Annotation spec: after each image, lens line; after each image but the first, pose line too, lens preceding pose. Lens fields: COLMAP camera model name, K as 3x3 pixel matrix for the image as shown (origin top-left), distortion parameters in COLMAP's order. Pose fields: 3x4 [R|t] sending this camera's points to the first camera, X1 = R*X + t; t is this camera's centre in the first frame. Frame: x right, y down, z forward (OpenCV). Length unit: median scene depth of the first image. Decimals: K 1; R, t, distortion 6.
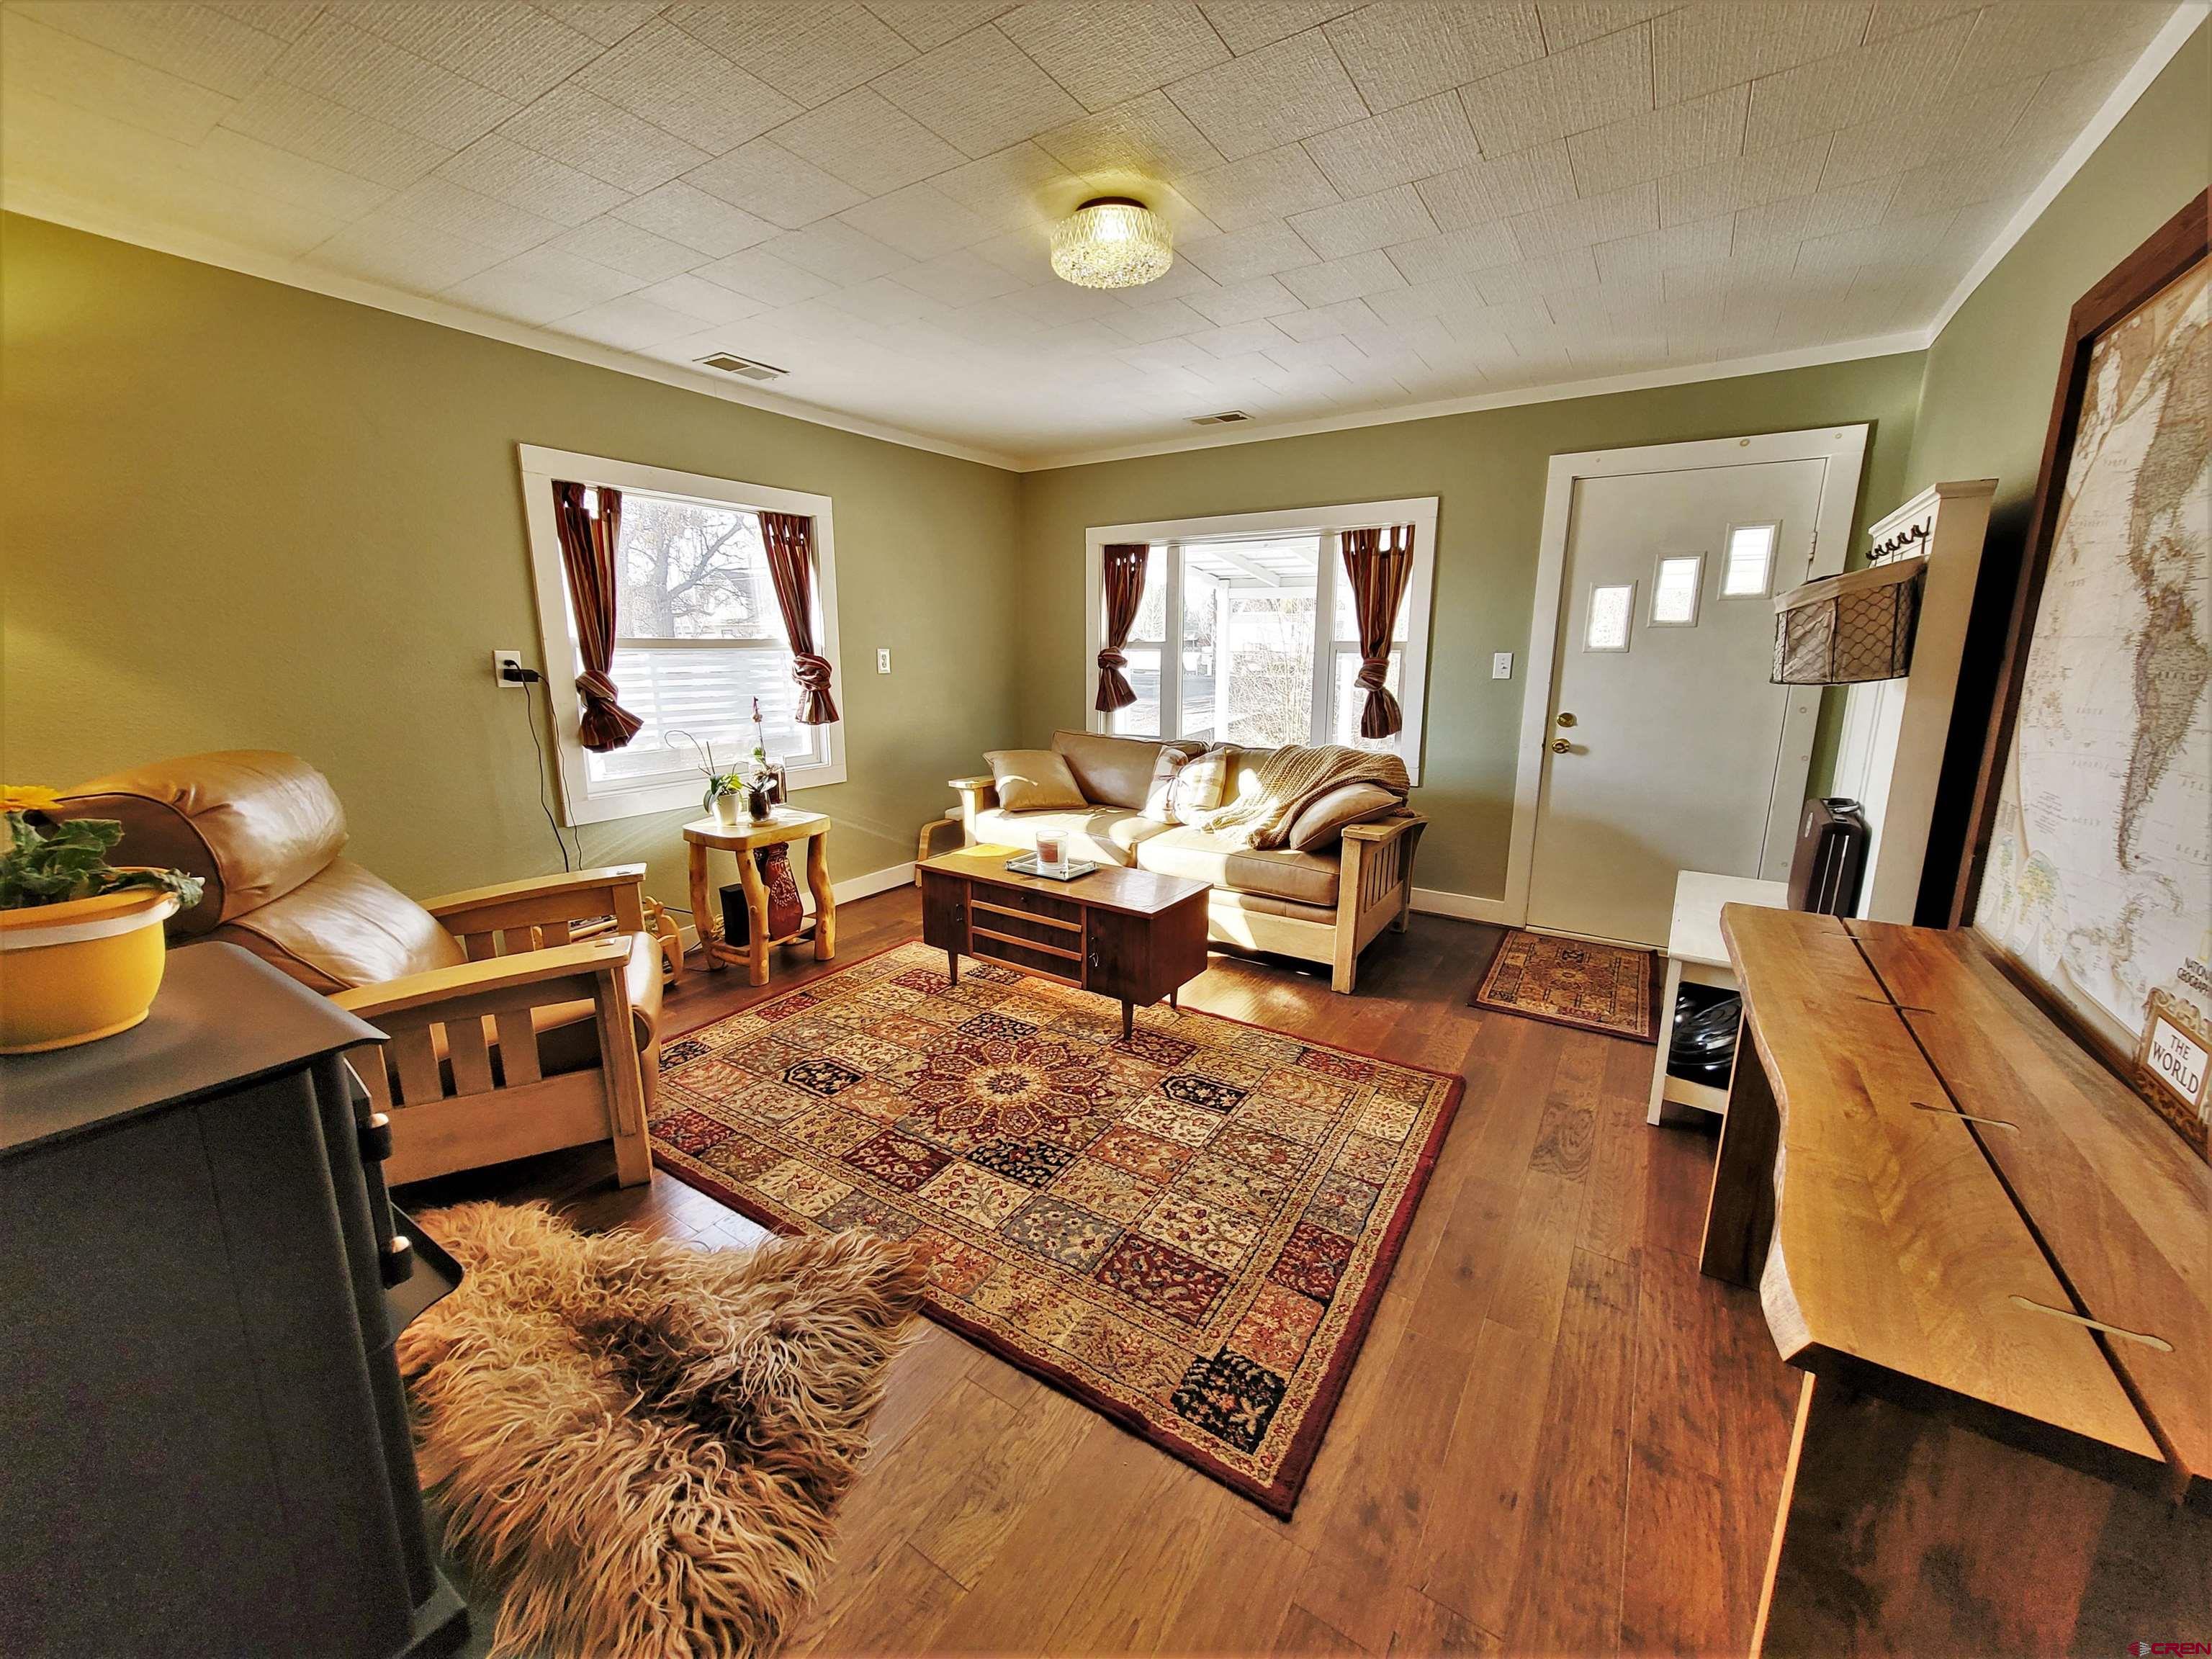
lens RADIAL K [[860.8, 0, 1100.6], [0, 860.8, 812.7], [0, 0, 1]] dist [0.002225, 0.000237]
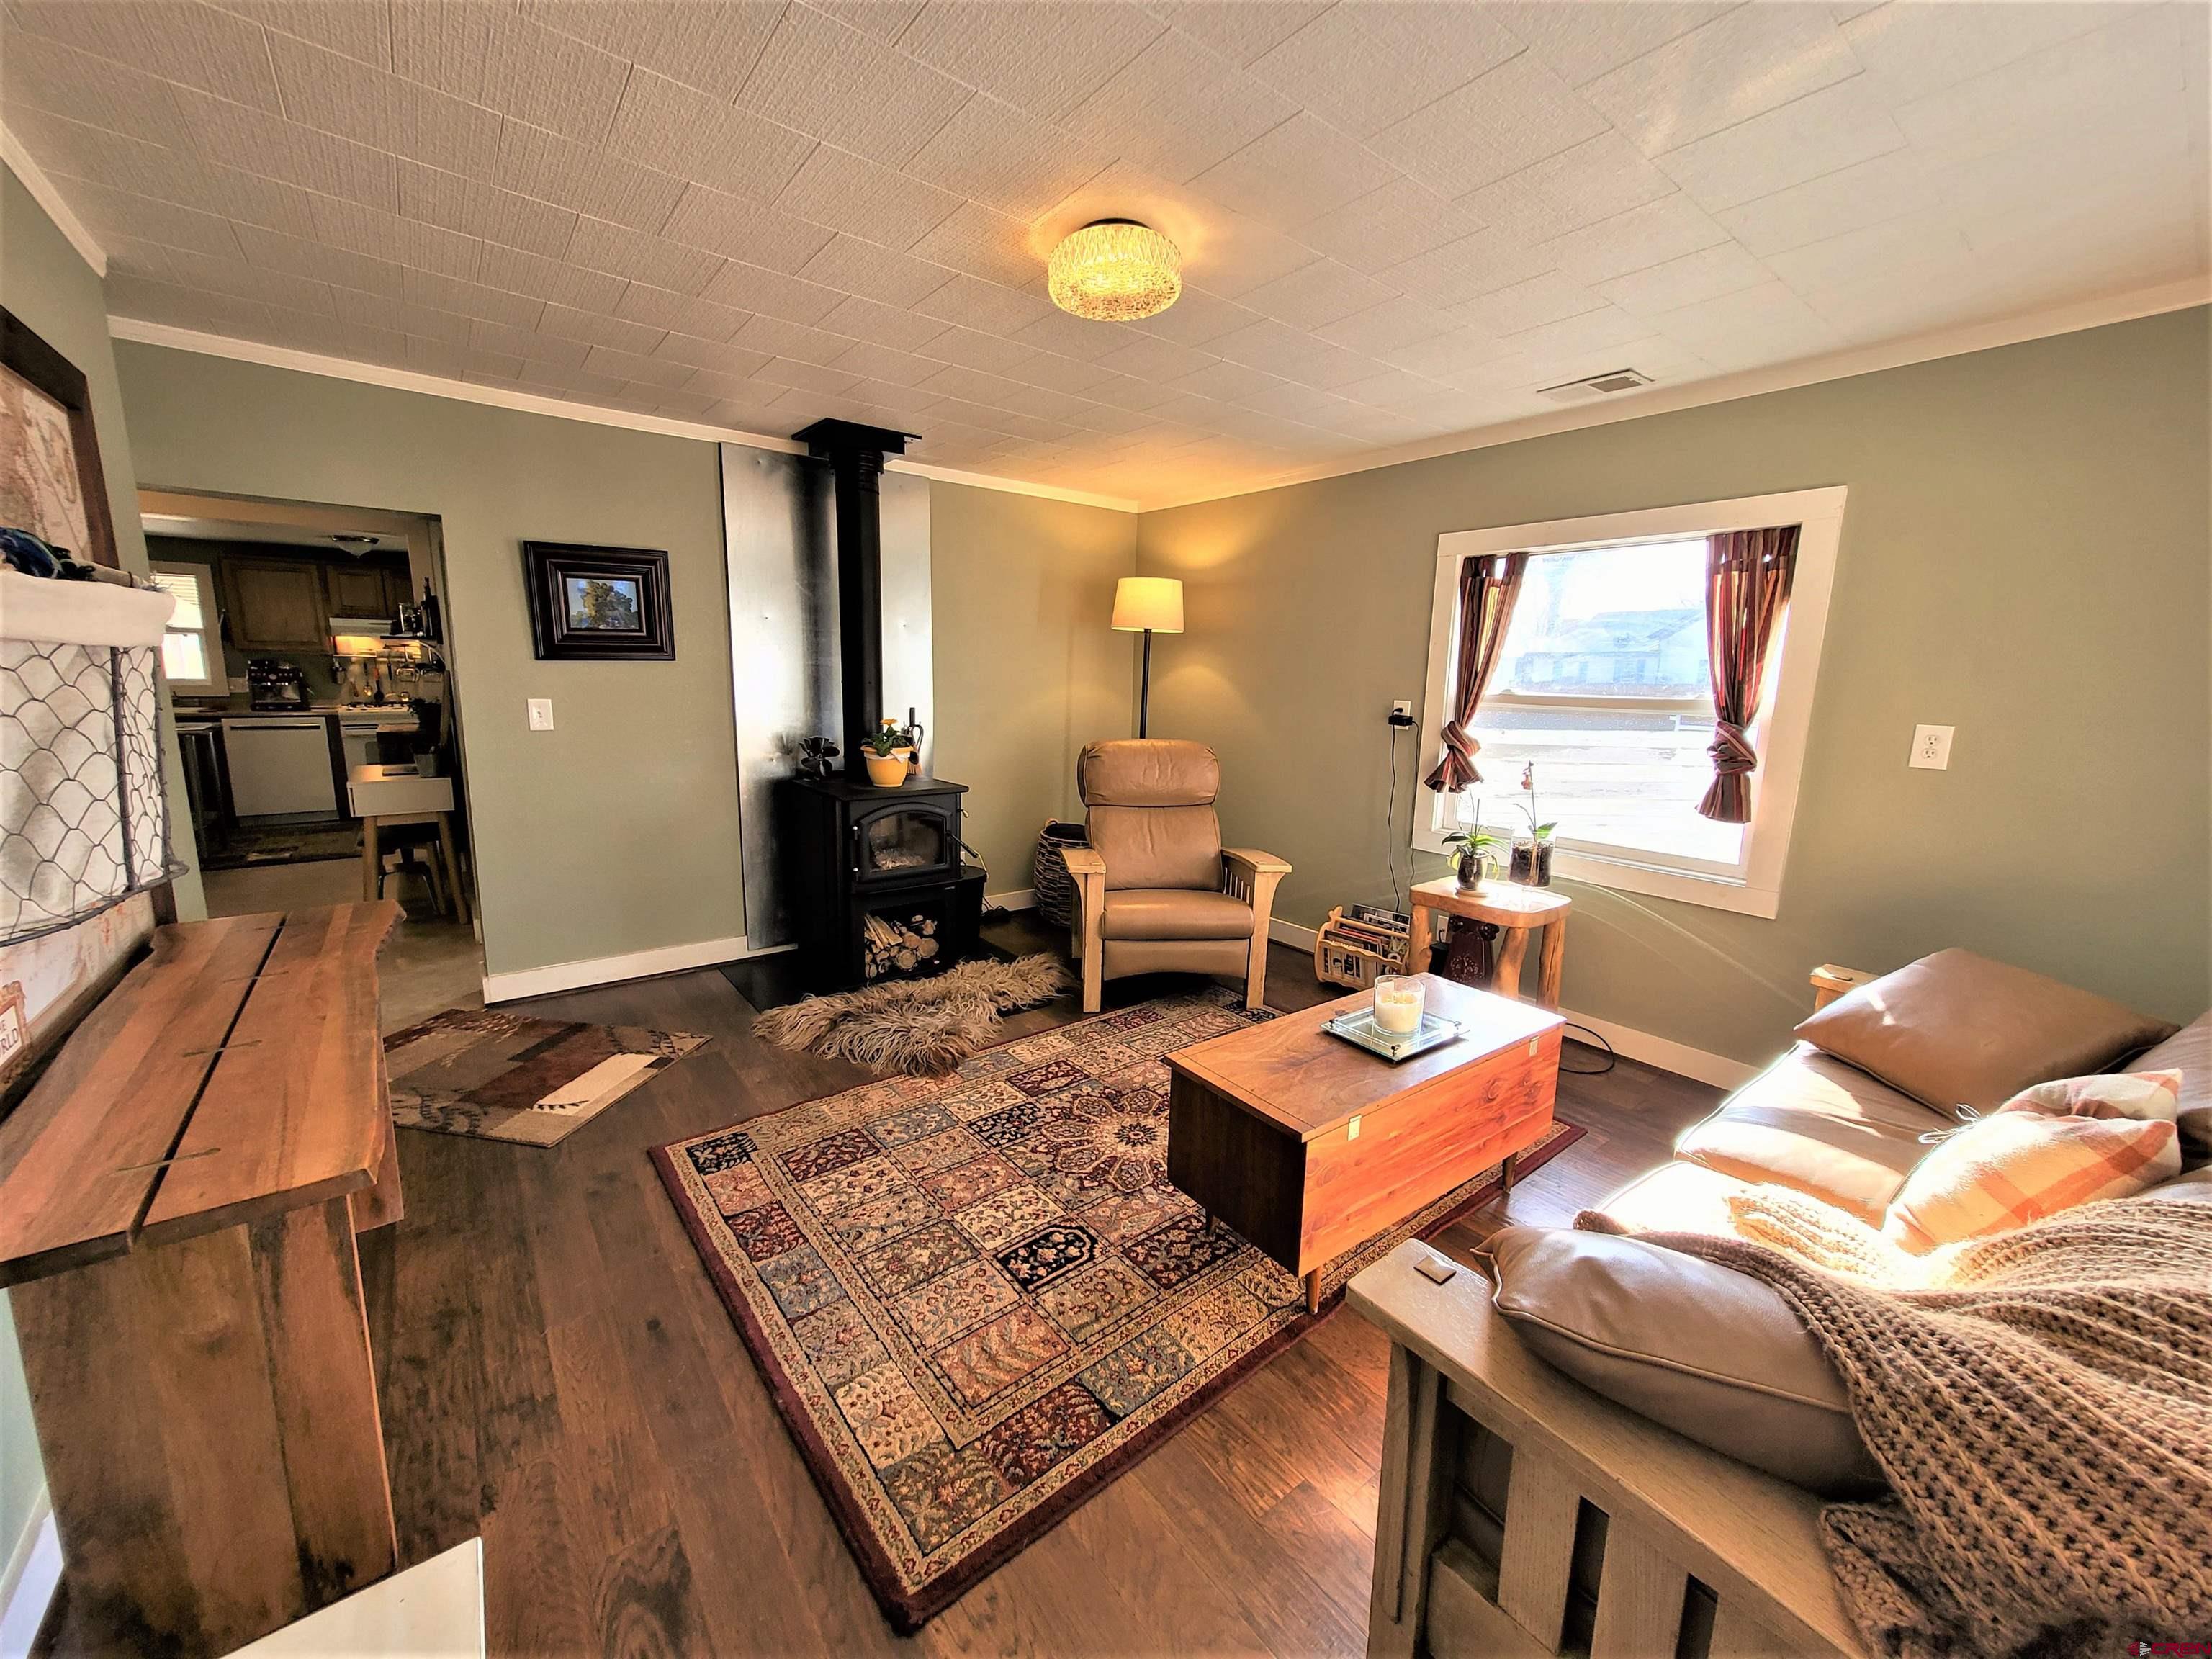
lens RADIAL K [[877.4, 0, 1108.5], [0, 877.4, 821.6], [0, 0, 1]] dist [0.006245, 0.000073]
pose [[-0.330671, 0.153195, -0.931229, 0.886608], [-0.208848, 0.950394, 0.230508, -0.289148], [0.920347, 0.270707, -0.282273, 1.291894]]
